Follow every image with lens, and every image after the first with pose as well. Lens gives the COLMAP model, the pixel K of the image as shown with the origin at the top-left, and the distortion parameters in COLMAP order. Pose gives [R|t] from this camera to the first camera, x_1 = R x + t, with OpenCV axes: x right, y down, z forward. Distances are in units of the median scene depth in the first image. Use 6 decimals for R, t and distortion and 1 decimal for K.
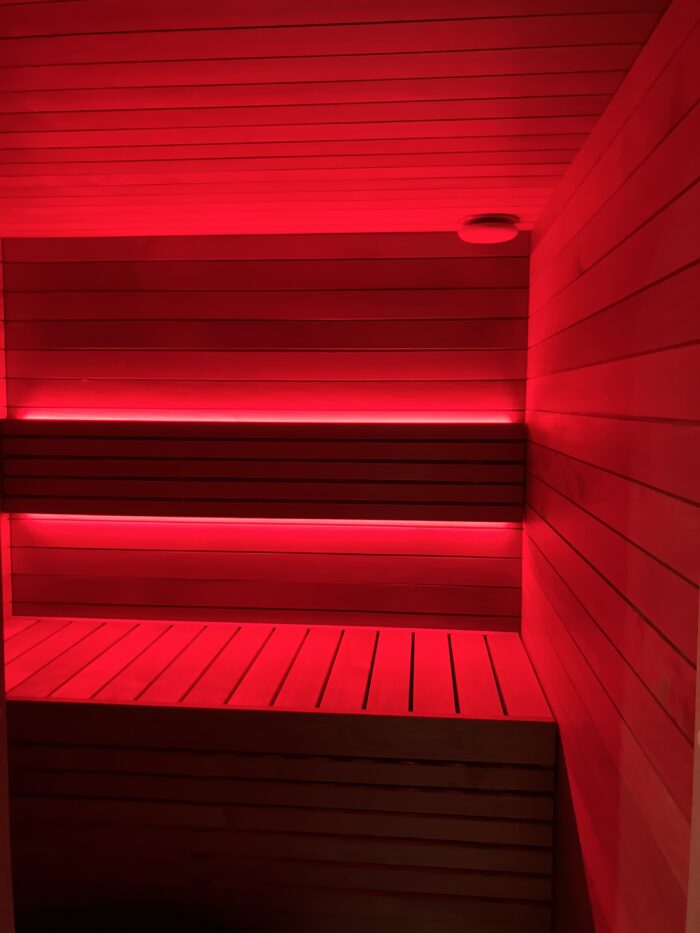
lens RADIAL K [[756.4, 0, 348.1], [0, 756.4, 463.6], [0, 0, 1]] dist [-0.000568, 0.006985]
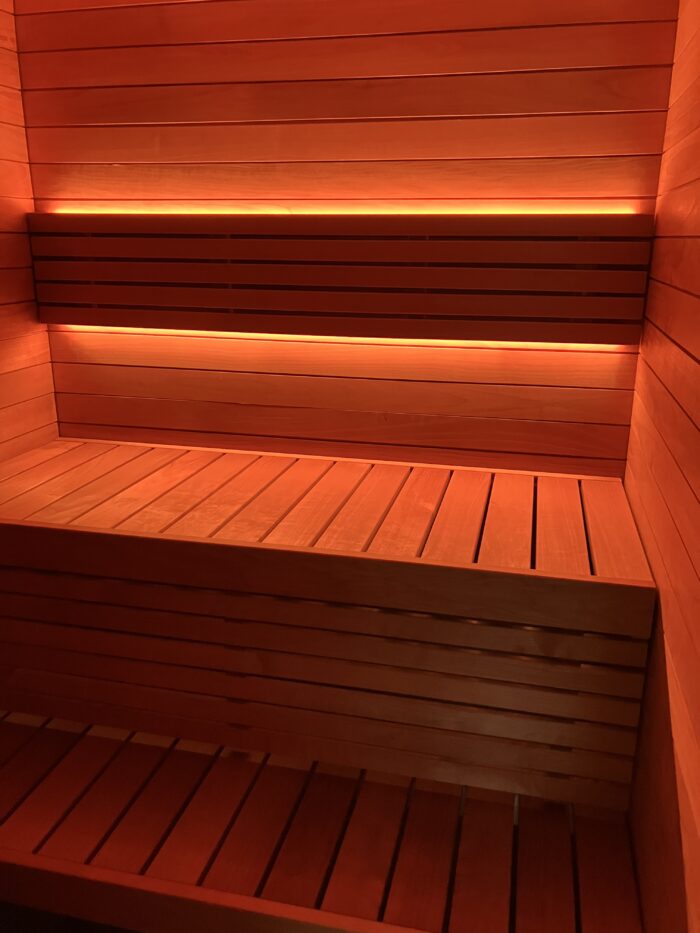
lens RADIAL K [[757.9, 0, 355.3], [0, 757.9, 465.2], [0, 0, 1]] dist [0.013974, -0.007393]
pose [[0.990598, 0.042342, -0.130089, 0.044345], [-0.014399, 0.977885, 0.208647, 0.040165], [0.136046, -0.204812, 0.969301, 0.157027]]
